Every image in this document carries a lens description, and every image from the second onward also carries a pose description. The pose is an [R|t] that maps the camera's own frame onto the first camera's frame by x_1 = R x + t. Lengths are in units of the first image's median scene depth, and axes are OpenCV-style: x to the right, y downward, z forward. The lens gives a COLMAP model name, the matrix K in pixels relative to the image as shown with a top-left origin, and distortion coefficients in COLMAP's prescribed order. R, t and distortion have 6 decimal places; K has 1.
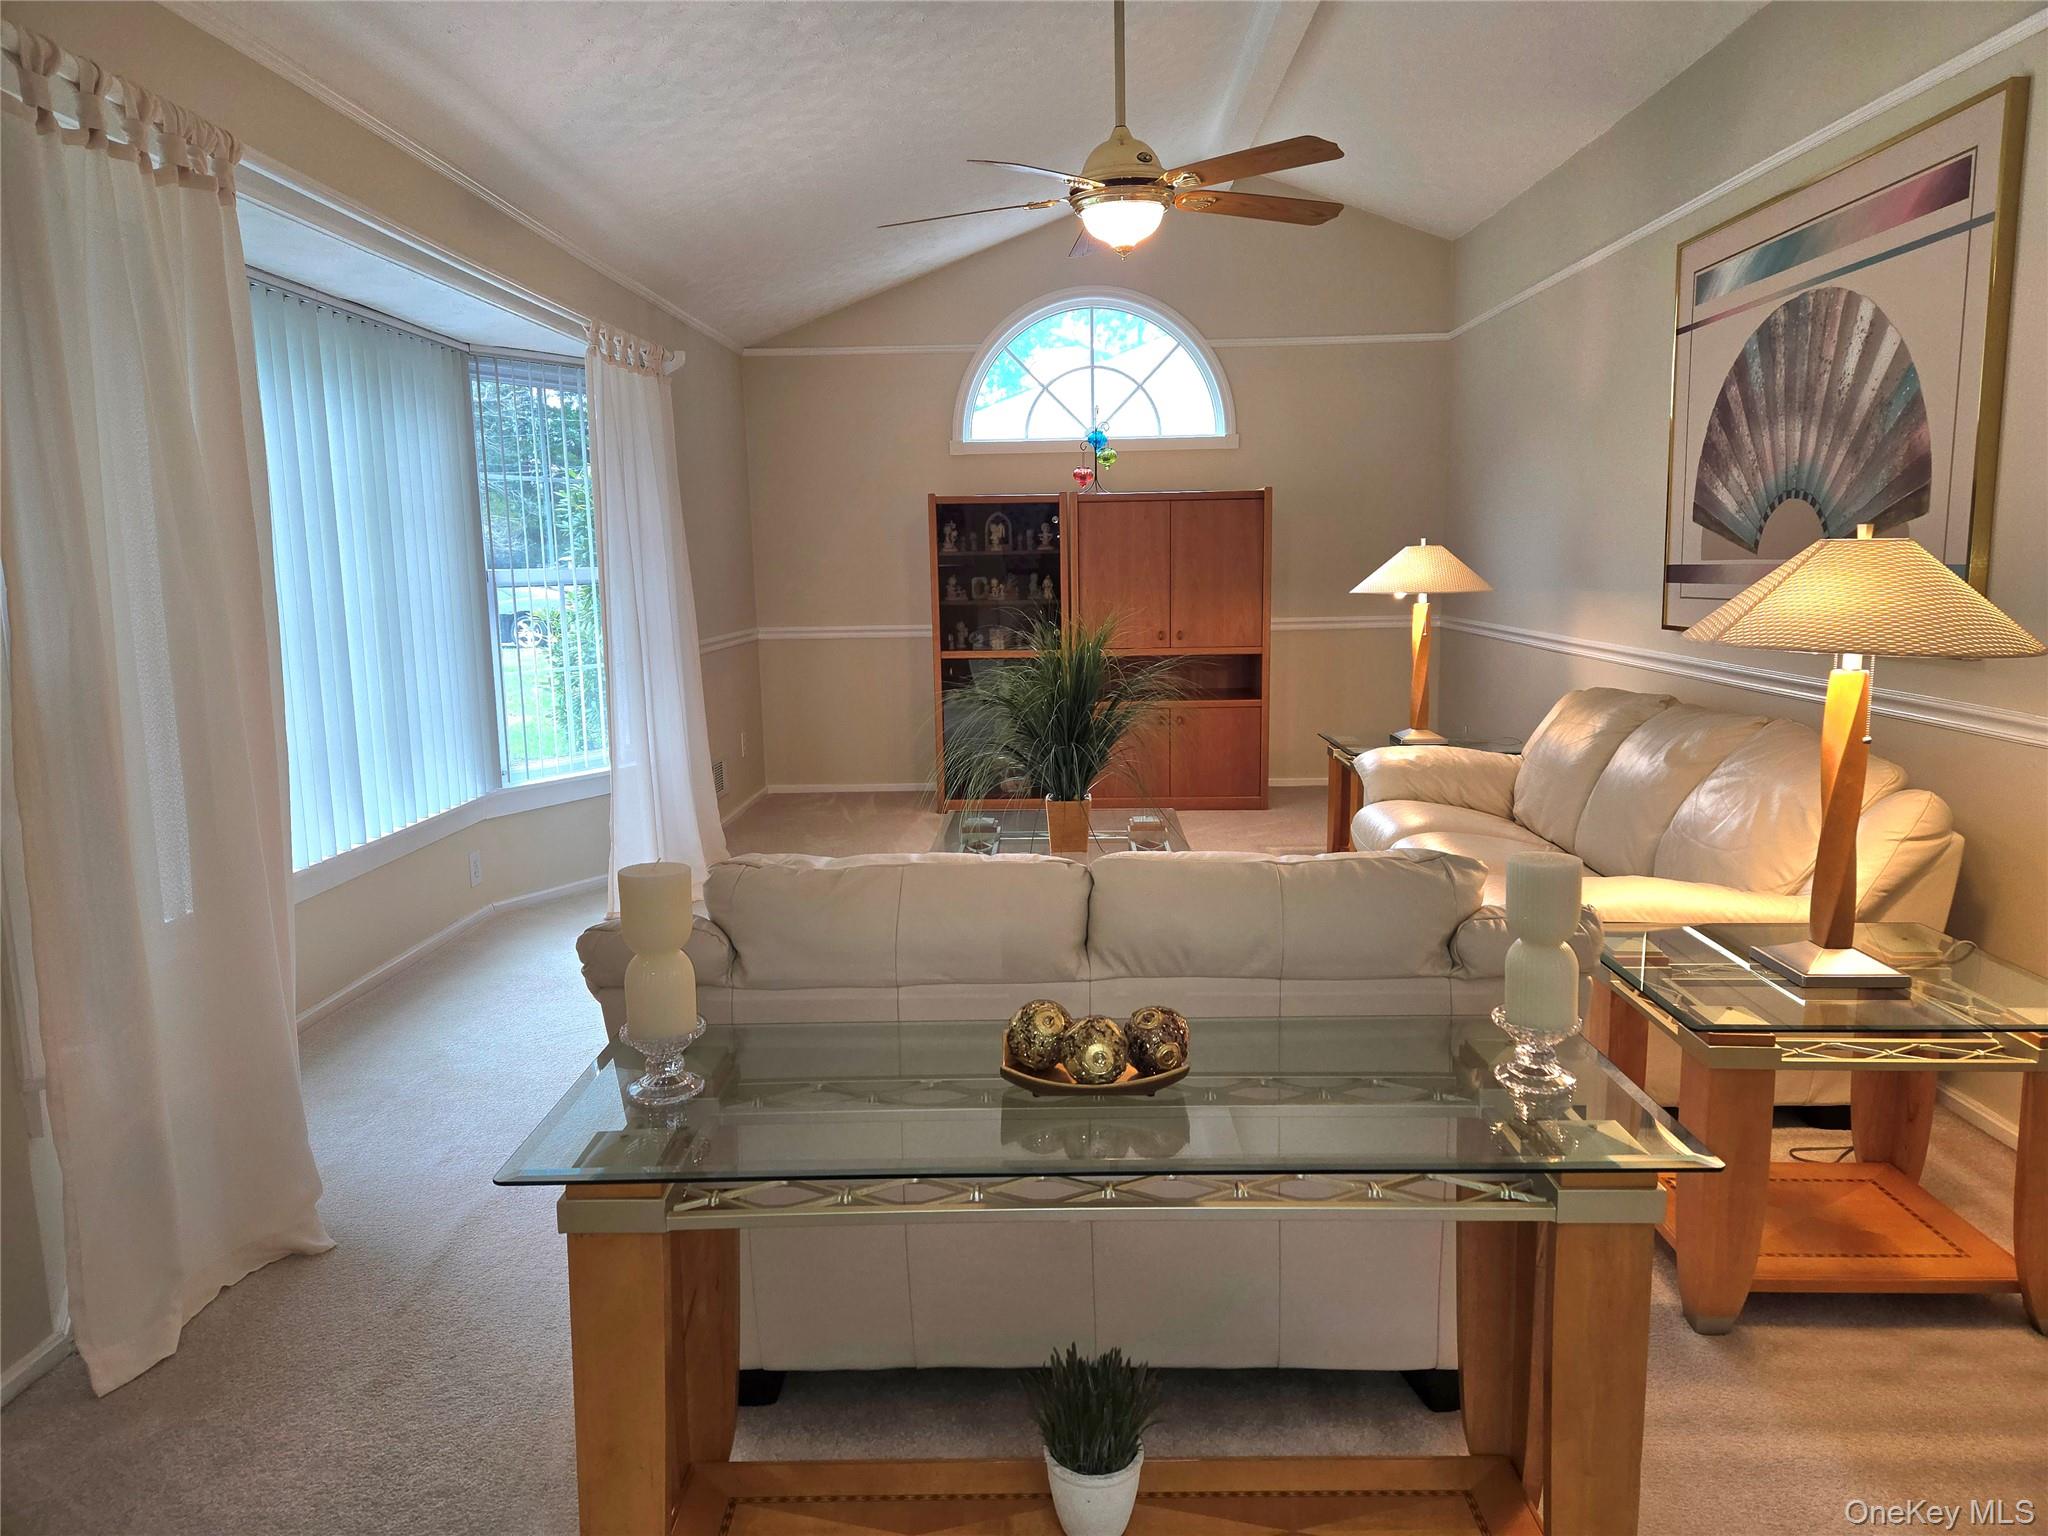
lens RADIAL K [[1355.7, 0, 1029.9], [0, 1355.7, 758.7], [0, 0, 1]] dist [0.085521, -0.077785]
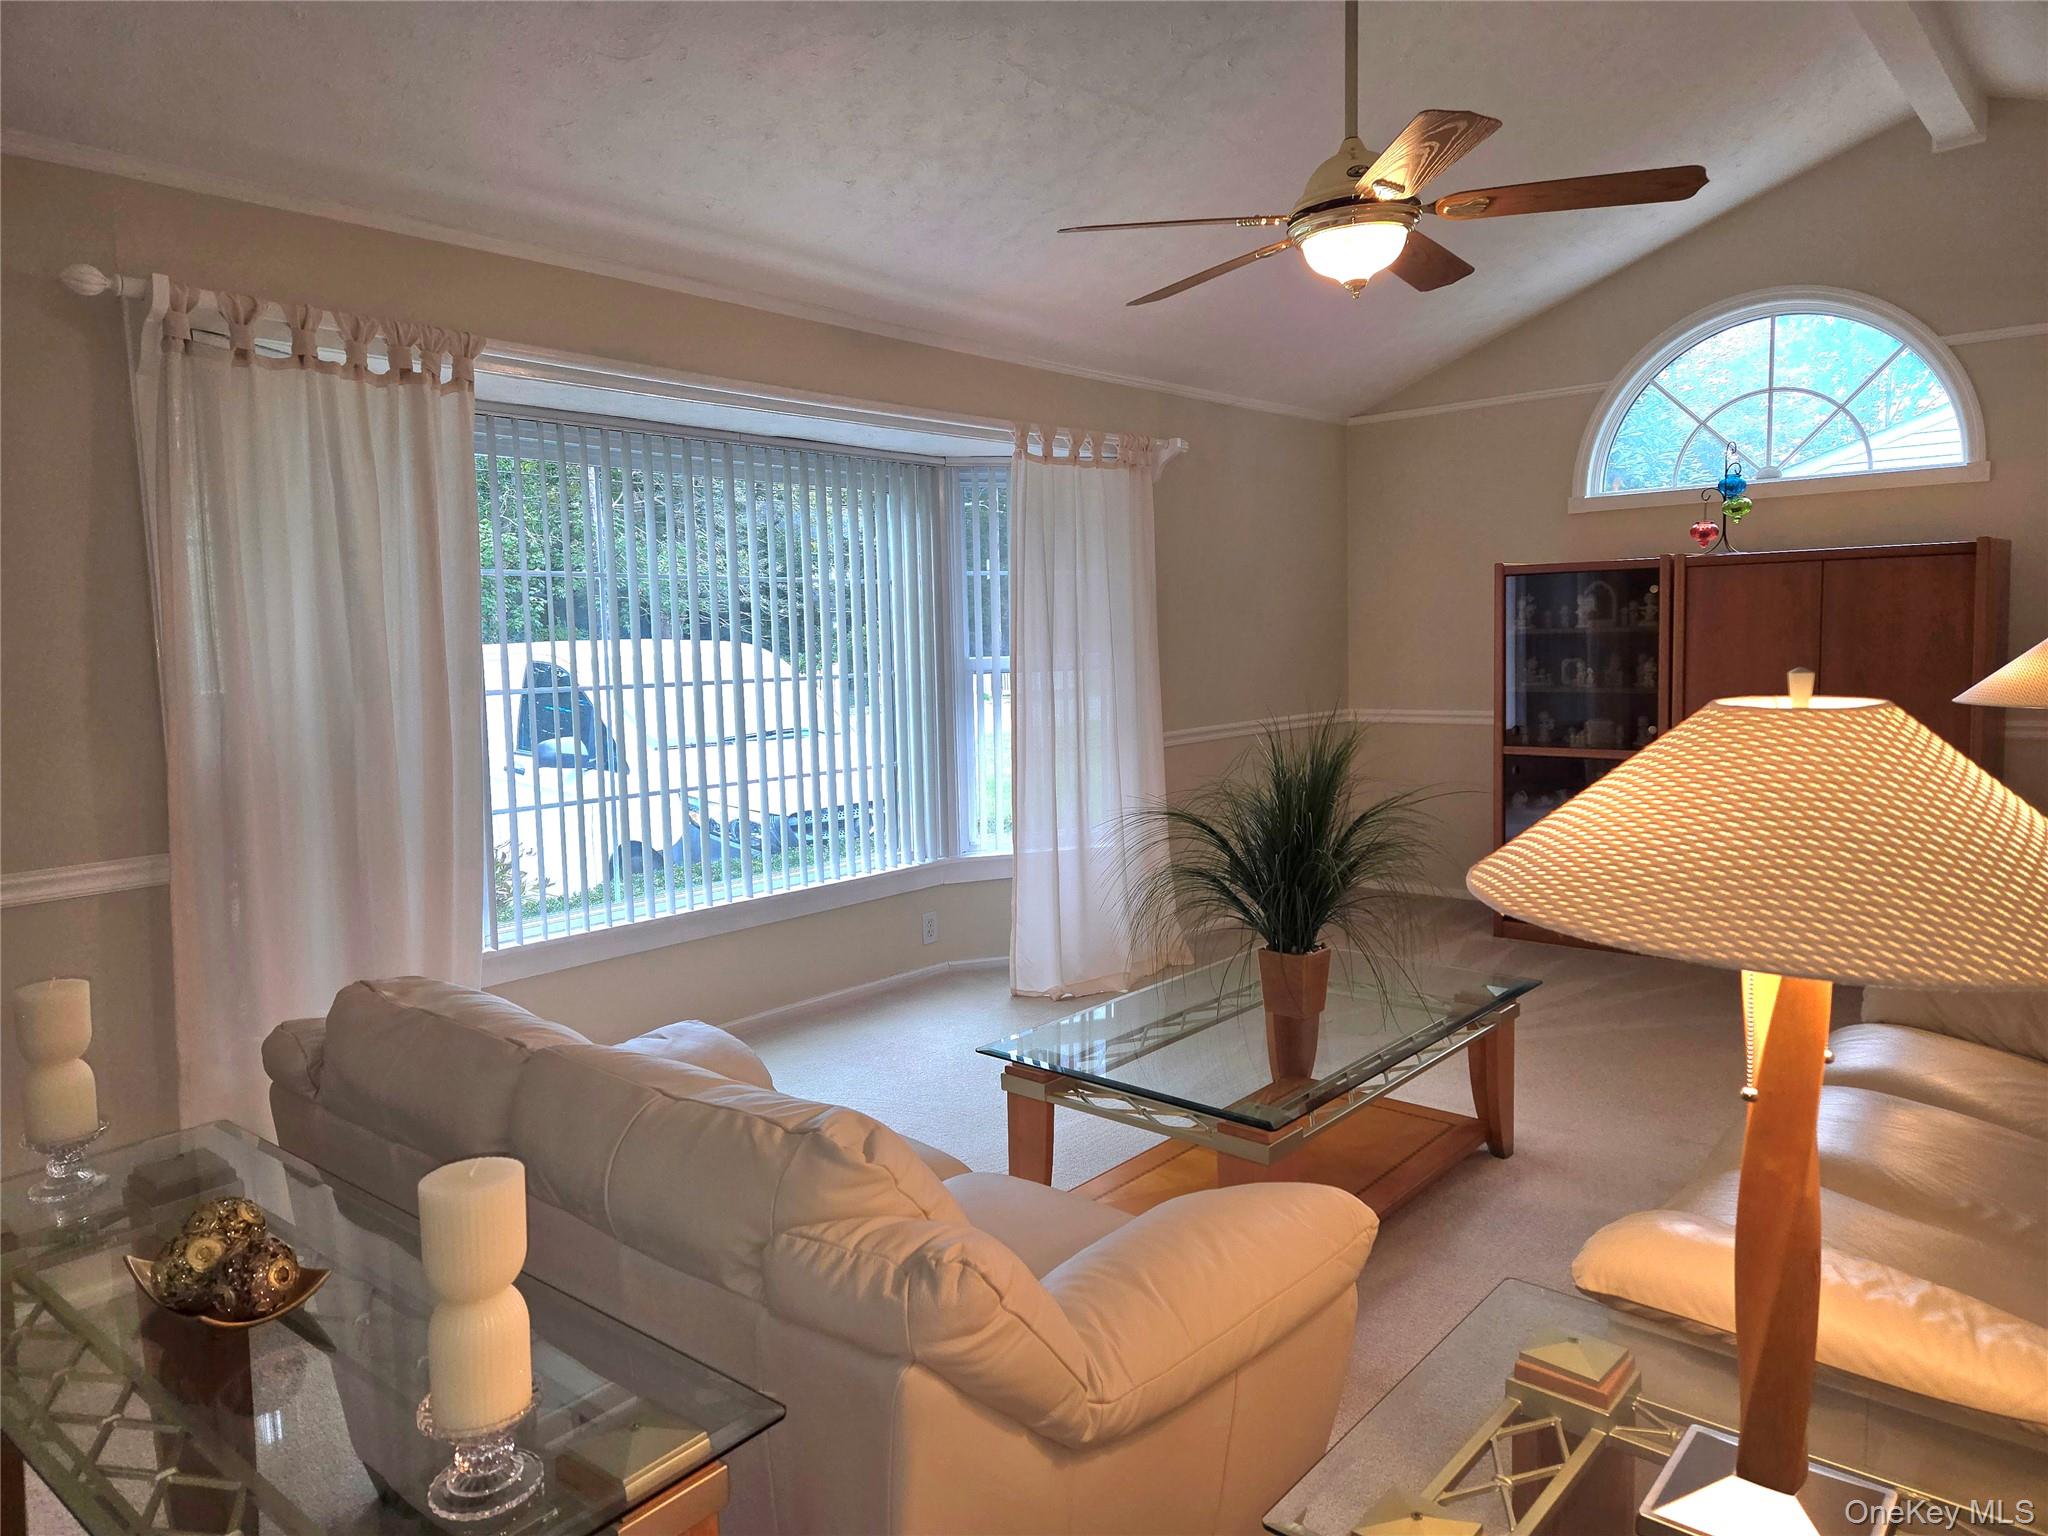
lens RADIAL K [[1355.7, 0, 1029.9], [0, 1355.7, 758.7], [0, 0, 1]] dist [0.085521, -0.077785]
pose [[0.770797, 0.058616, -0.634378, 0.428597], [-0.083524, 0.996461, -0.009412, -0.064822], [0.631581, 0.060241, 0.772966, 0.252348]]
